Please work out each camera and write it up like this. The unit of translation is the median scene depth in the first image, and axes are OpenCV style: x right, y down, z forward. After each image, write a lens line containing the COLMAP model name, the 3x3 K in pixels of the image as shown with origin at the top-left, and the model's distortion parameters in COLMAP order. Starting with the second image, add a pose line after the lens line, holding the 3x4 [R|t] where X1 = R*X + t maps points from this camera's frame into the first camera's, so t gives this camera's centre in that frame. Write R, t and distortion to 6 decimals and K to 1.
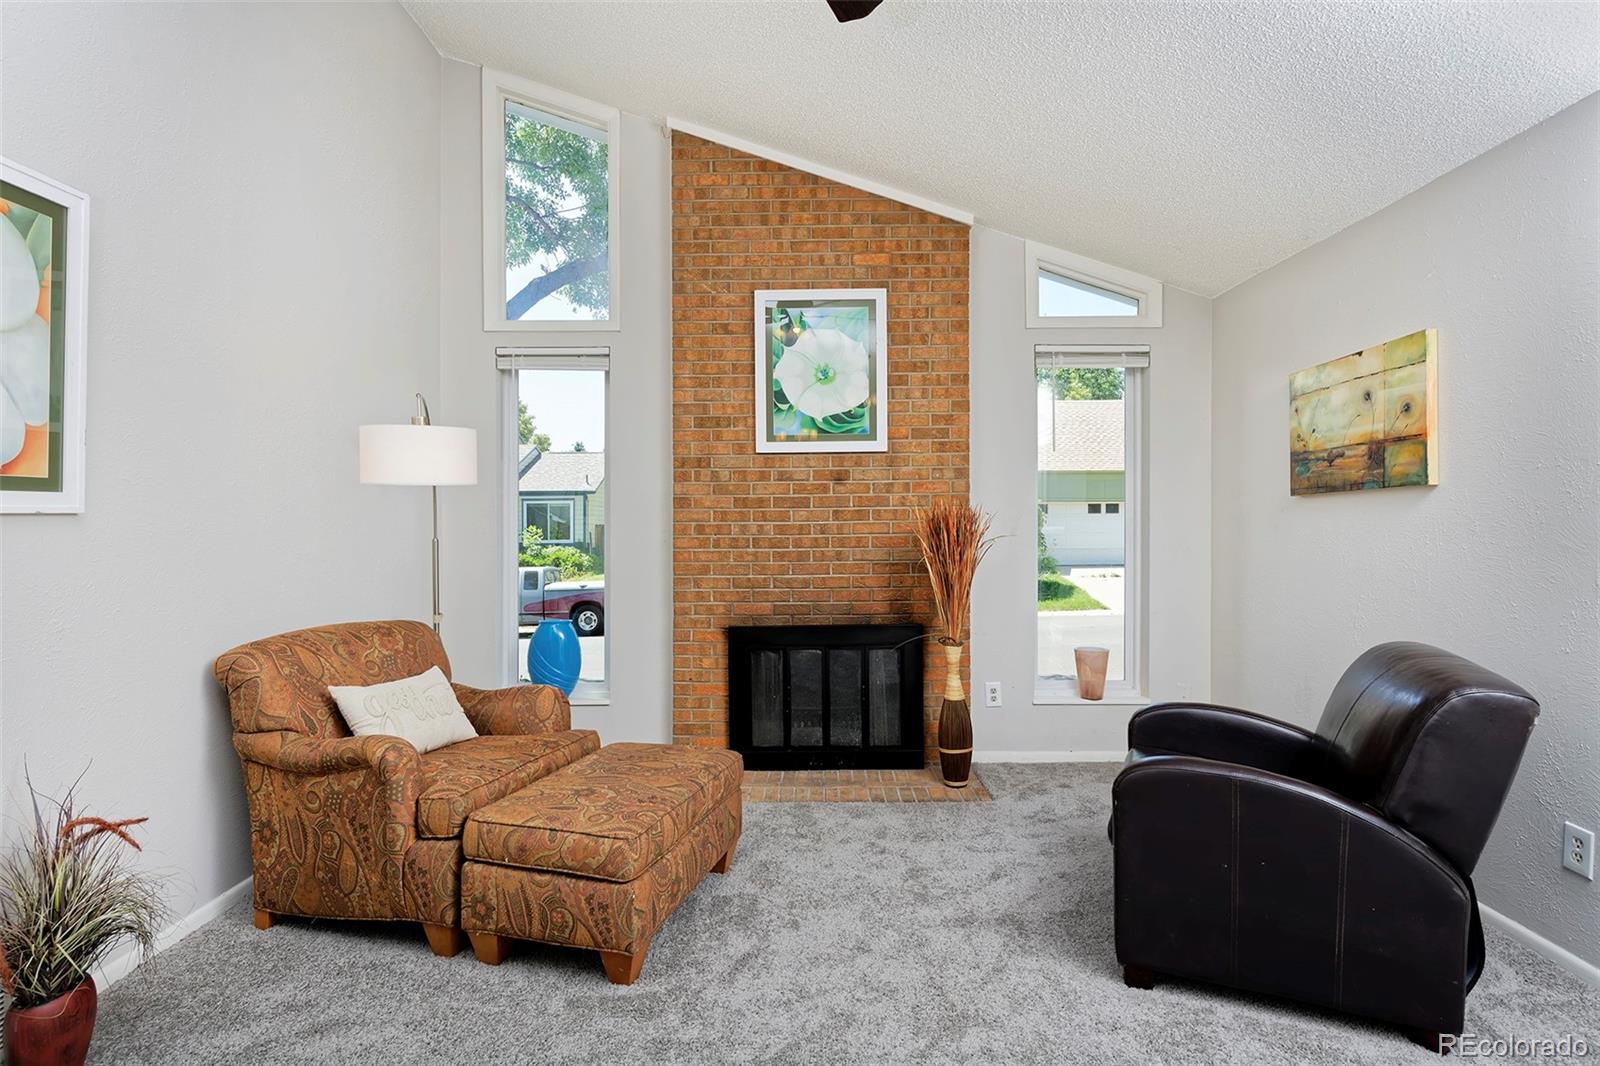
lens RADIAL K [[820.0, 0, 796.8], [0, 820.0, 528.0], [0, 0, 1]] dist [-0.001997, -0.001076]
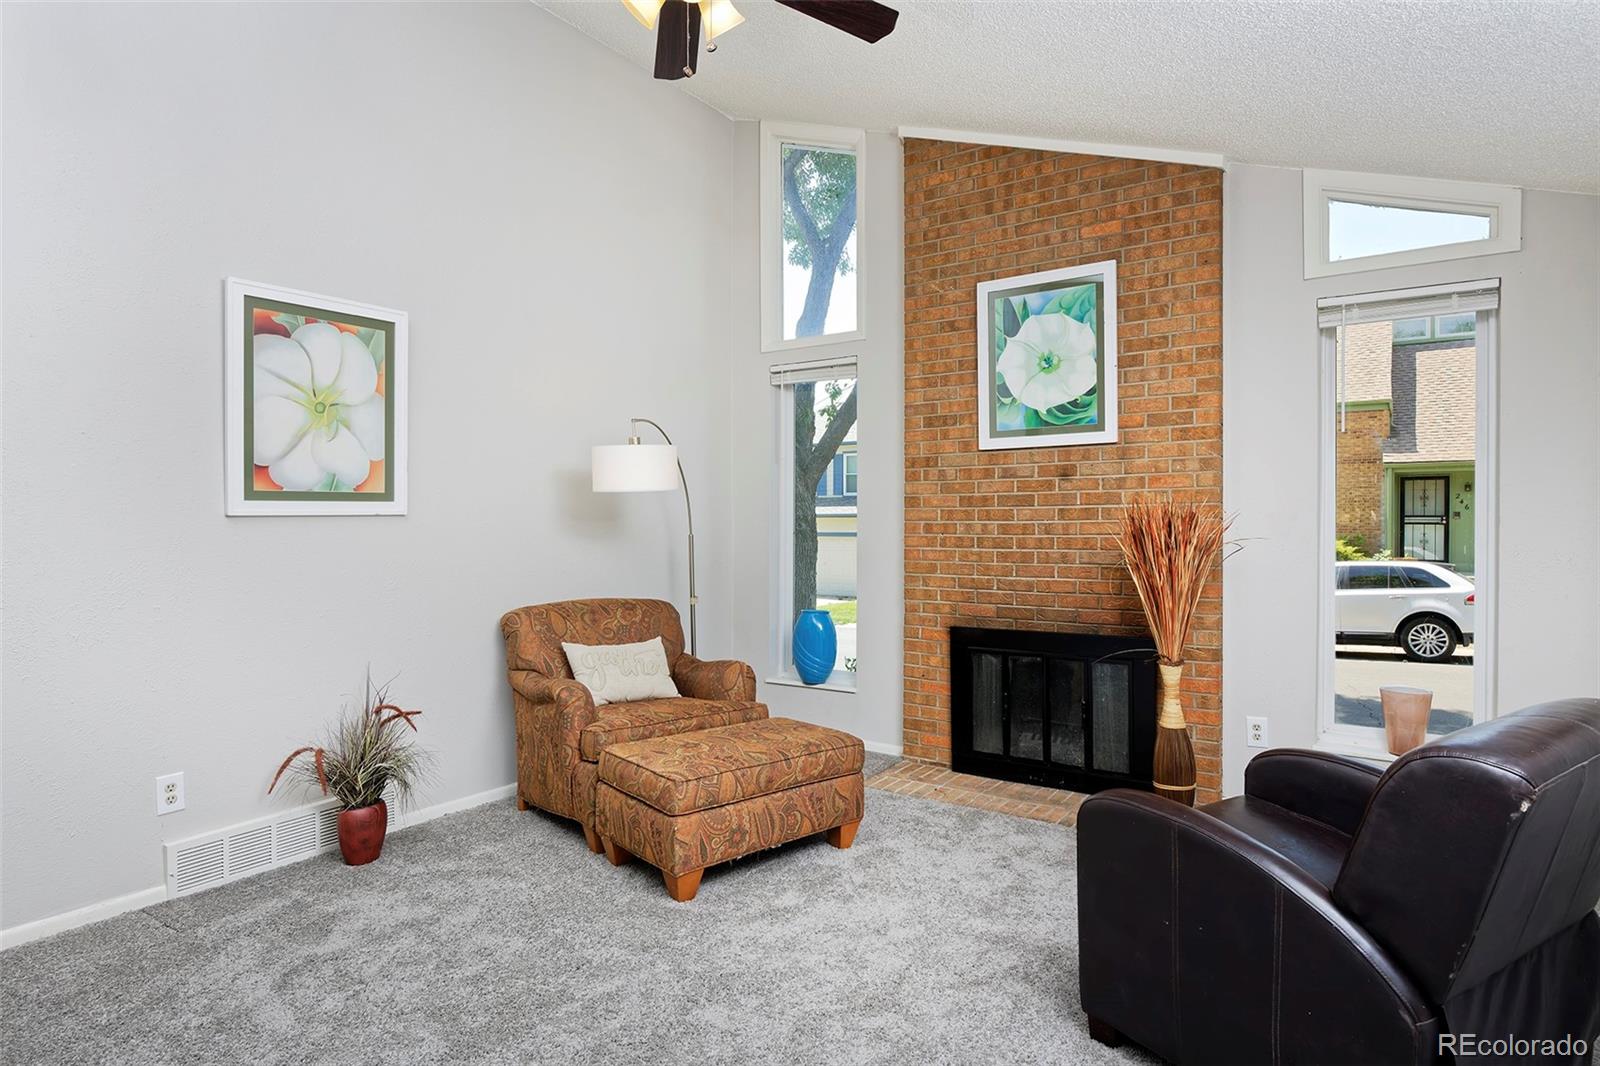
lens RADIAL K [[888.2, 0, 792.3], [0, 888.2, 529.1], [0, 0, 1]] dist [0.003053, -0.000045]
pose [[0.826976, 0.008249, -0.562176, 0.362363], [-0.006104, 0.999965, 0.005695, -0.002349], [0.562203, -0.001278, 0.826998, 0.002421]]
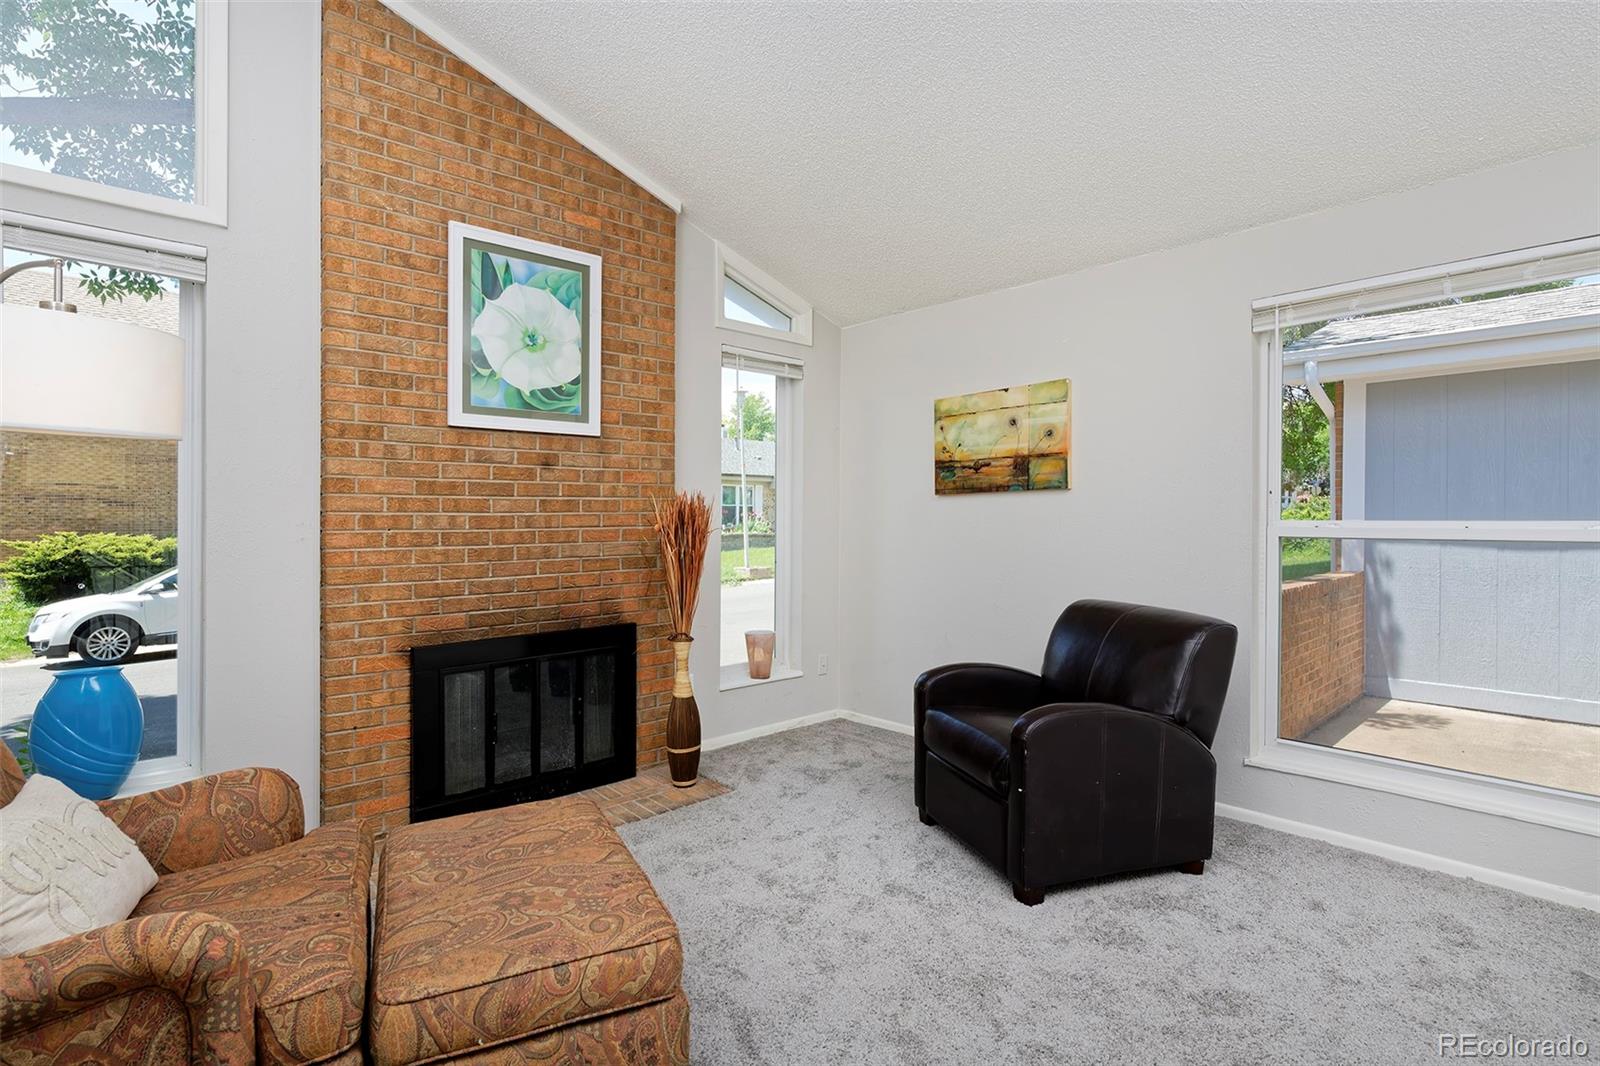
lens RADIAL K [[781.5, 0, 799.1], [0, 781.5, 523.9], [0, 0, 1]] dist [-0.002722, -0.000496]
pose [[0.727385, -0.001766, 0.686227, -0.323577], [0.002913, 0.999996, -0.000515, 0.004956], [-0.686223, 0.002373, 0.727387, 0.219045]]
